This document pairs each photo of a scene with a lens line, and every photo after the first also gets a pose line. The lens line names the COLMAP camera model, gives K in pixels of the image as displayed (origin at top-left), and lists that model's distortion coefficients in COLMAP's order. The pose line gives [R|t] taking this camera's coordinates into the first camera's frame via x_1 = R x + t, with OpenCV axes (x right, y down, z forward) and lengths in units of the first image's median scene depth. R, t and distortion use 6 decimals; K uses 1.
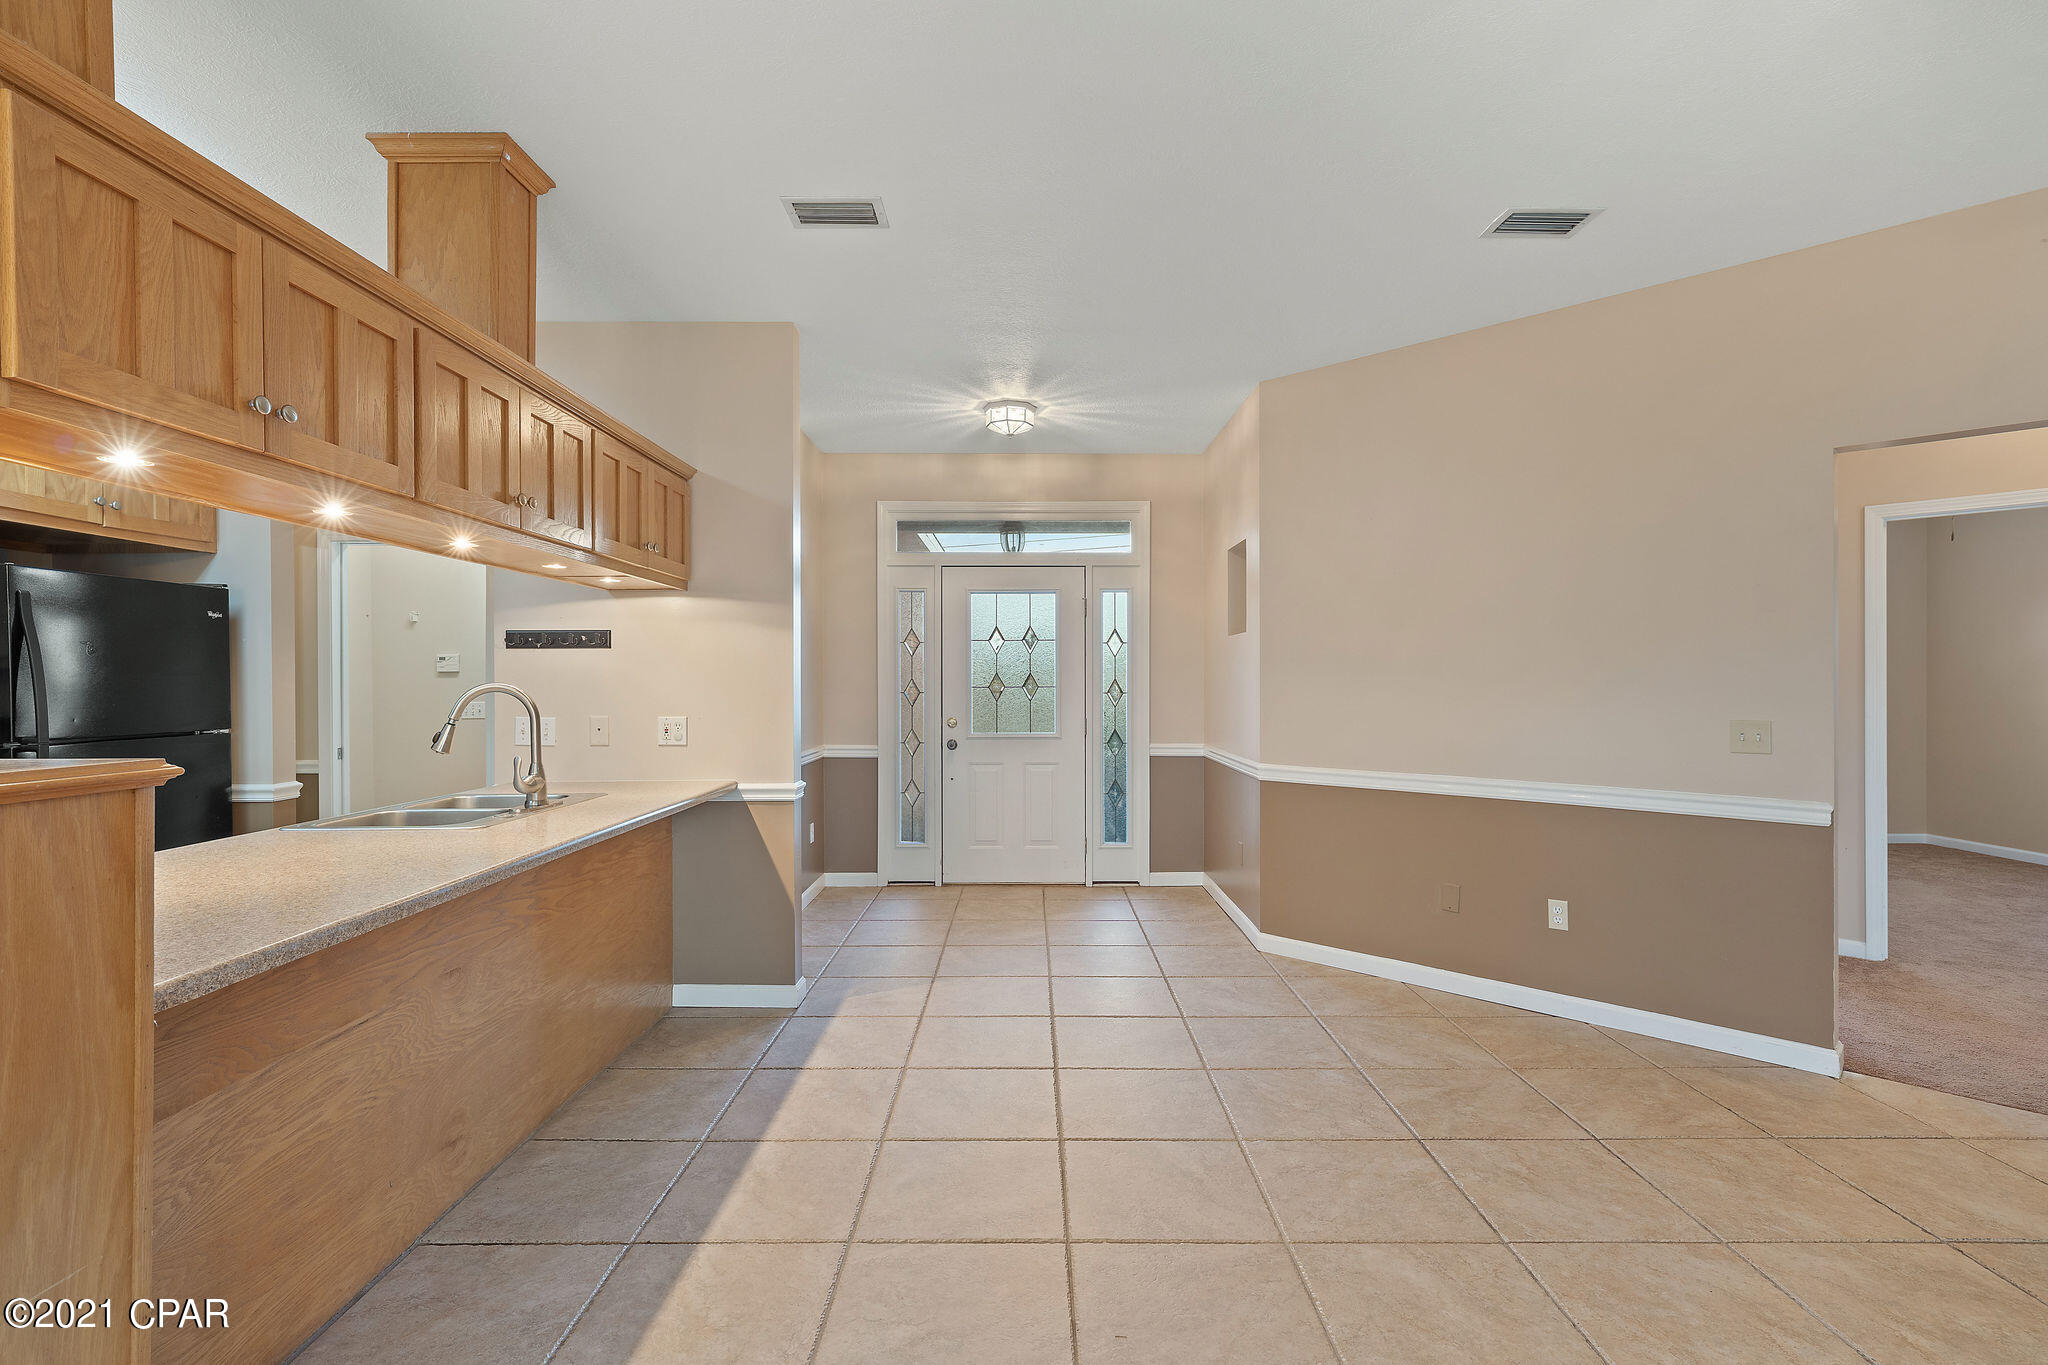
lens RADIAL K [[941.8, 0, 1035.5], [0, 941.8, 677.8], [0, 0, 1]] dist [-0.015239, 0.007722]
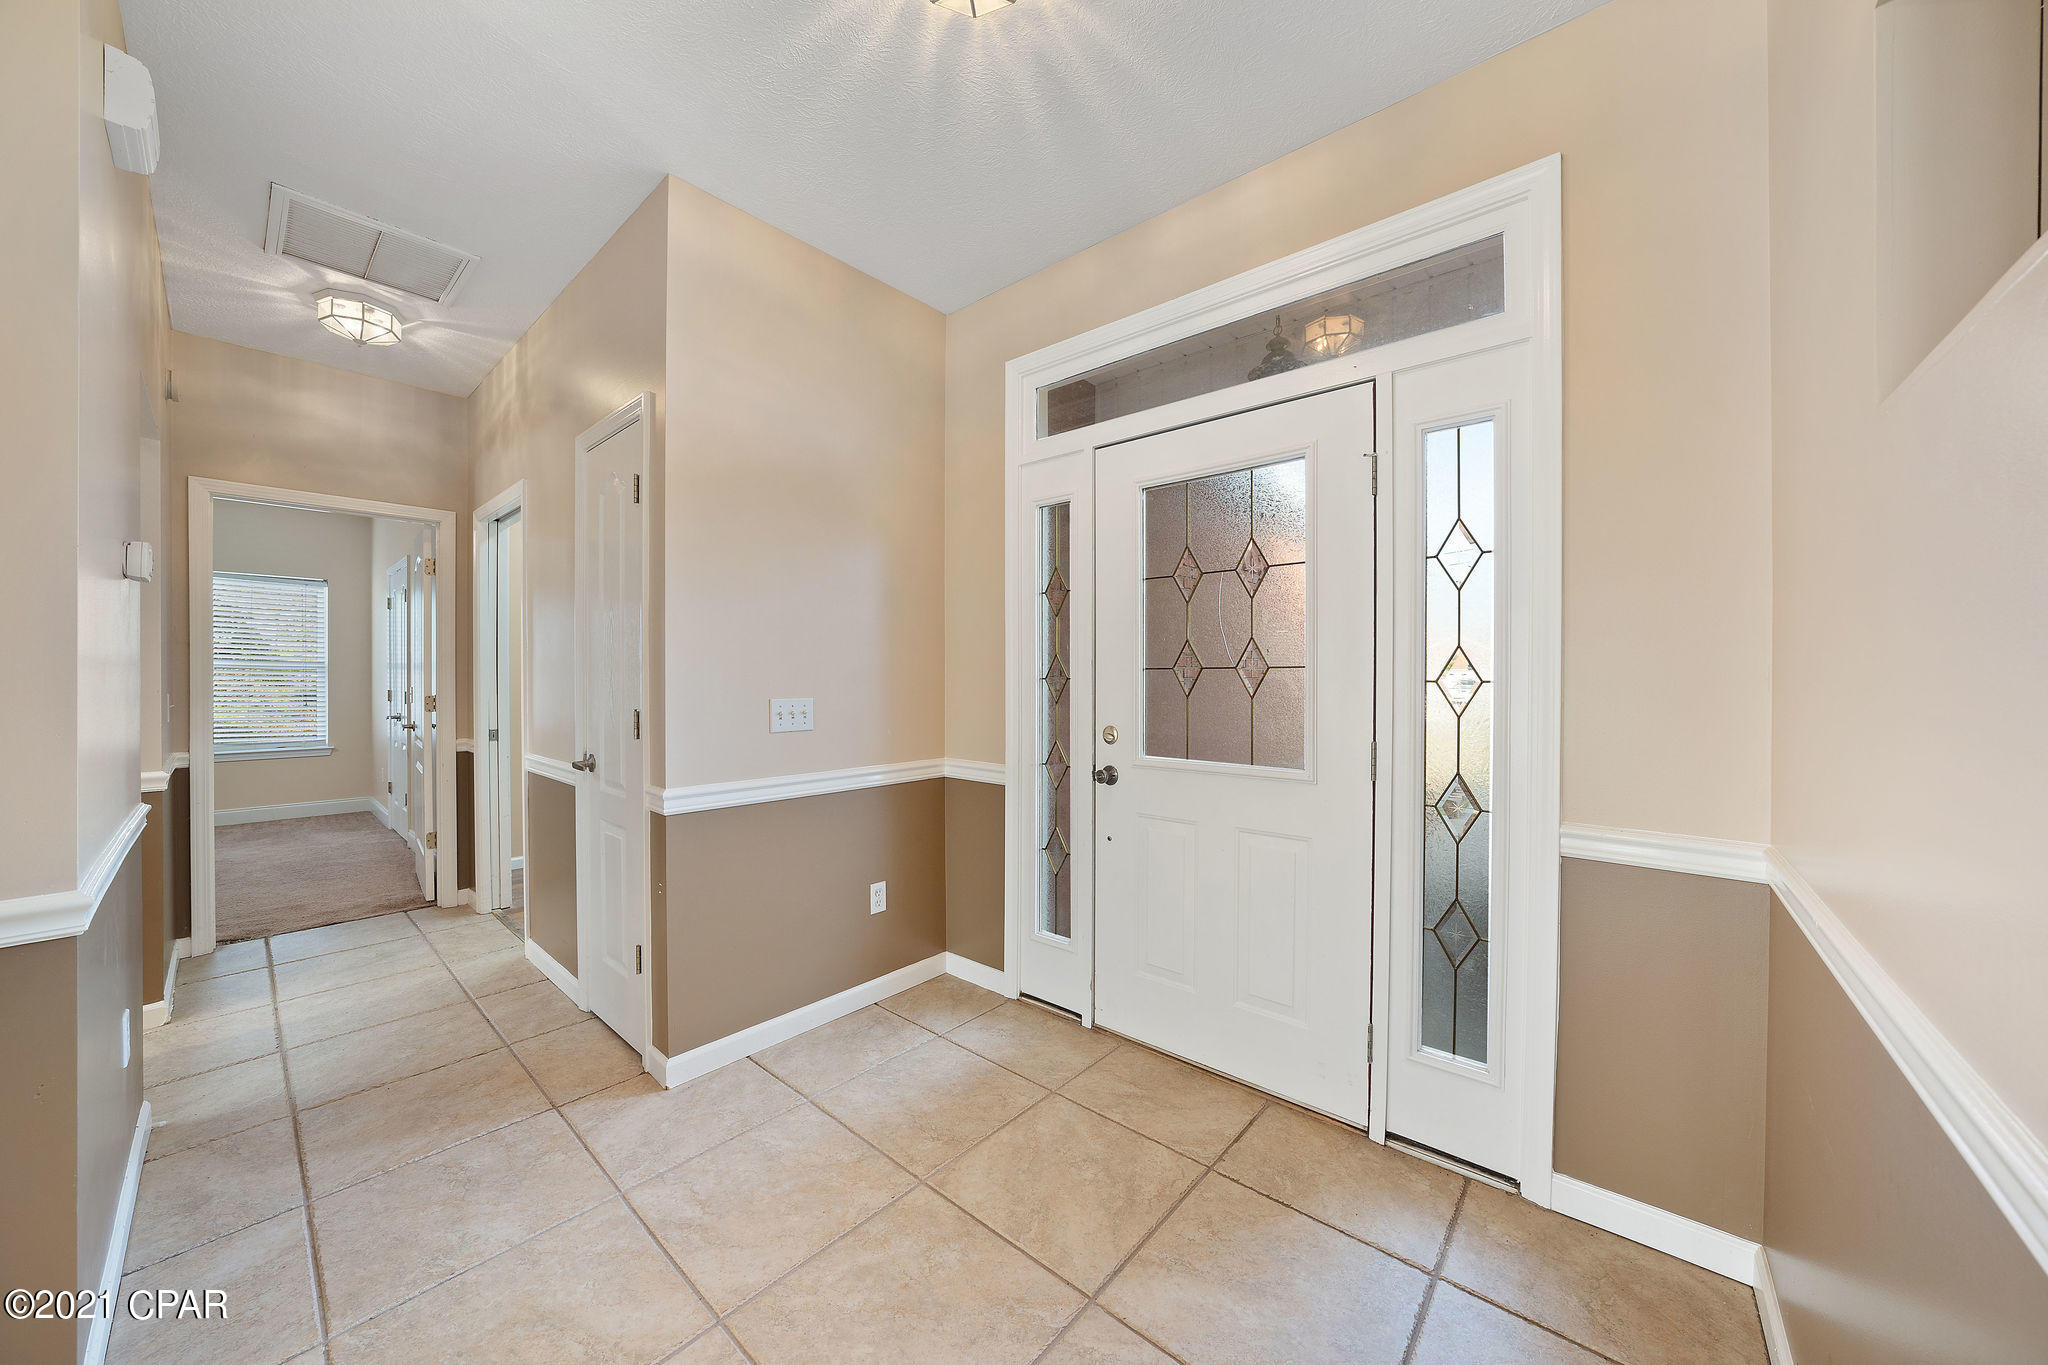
lens RADIAL K [[706.3, 0, 1024.6], [0, 706.3, 684.4], [0, 0, 1]] dist [-0.008773, 0.000360]
pose [[0.753273, 0.010525, -0.657624, 0.230876], [-0.002501, 0.999911, 0.013139, 0.020734], [0.657704, -0.008253, 0.753232, 1.071410]]
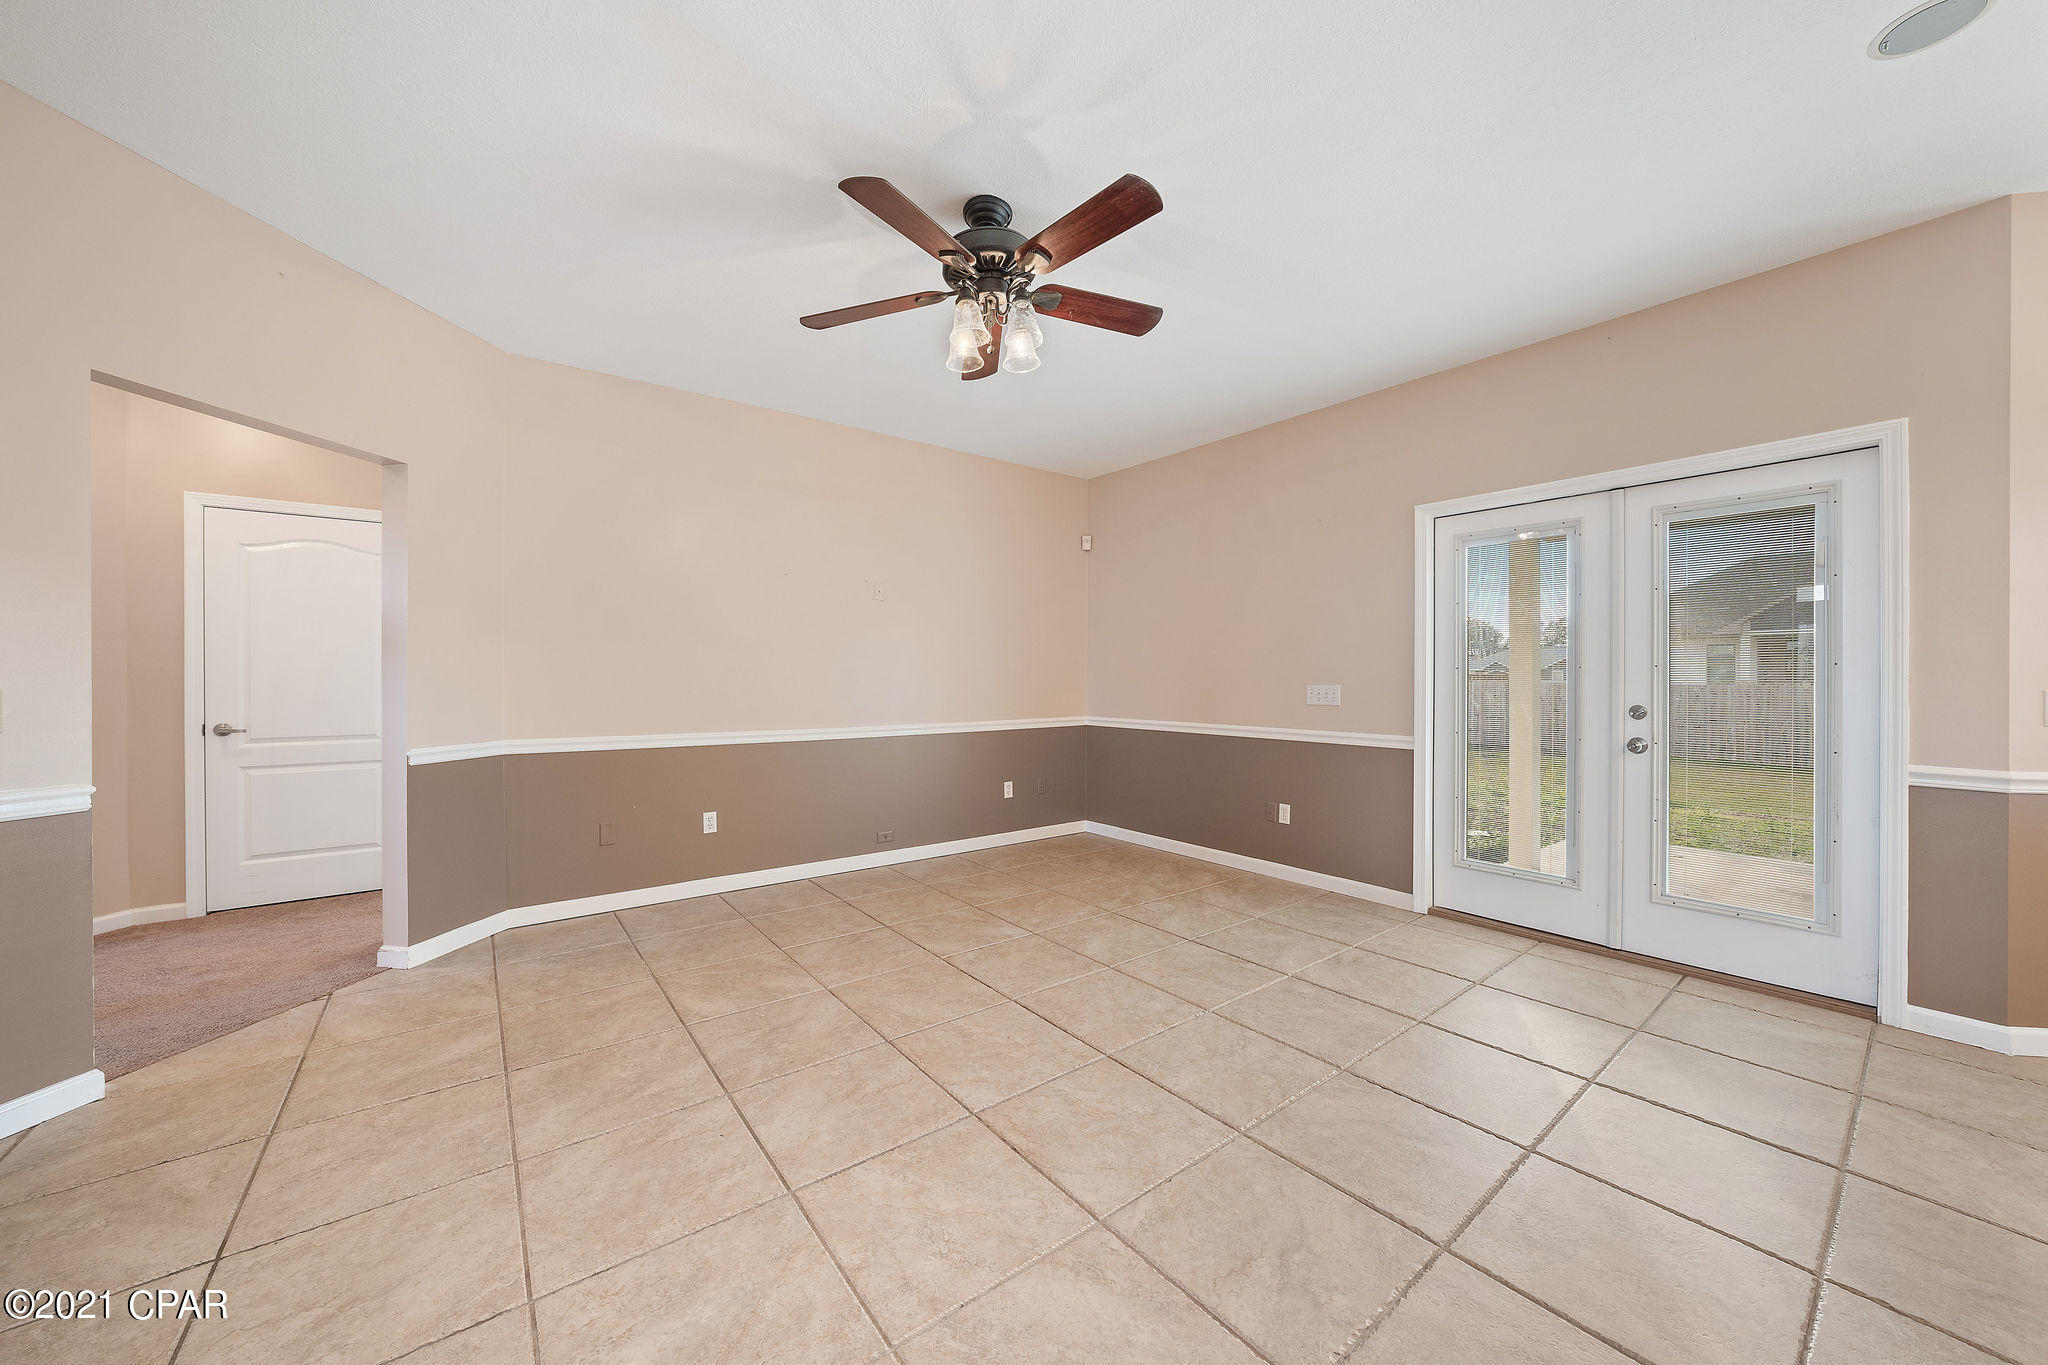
lens RADIAL K [[731.7, 0, 1035.8], [0, 731.7, 678.0], [0, 0, 1]] dist [-0.014639, 0.001134]
pose [[-0.619878, 0.002361, 0.784695, -0.158287], [-0.001245, 0.999991, -0.003991, 0.031669], [-0.784697, -0.003451, -0.619869, 0.591887]]
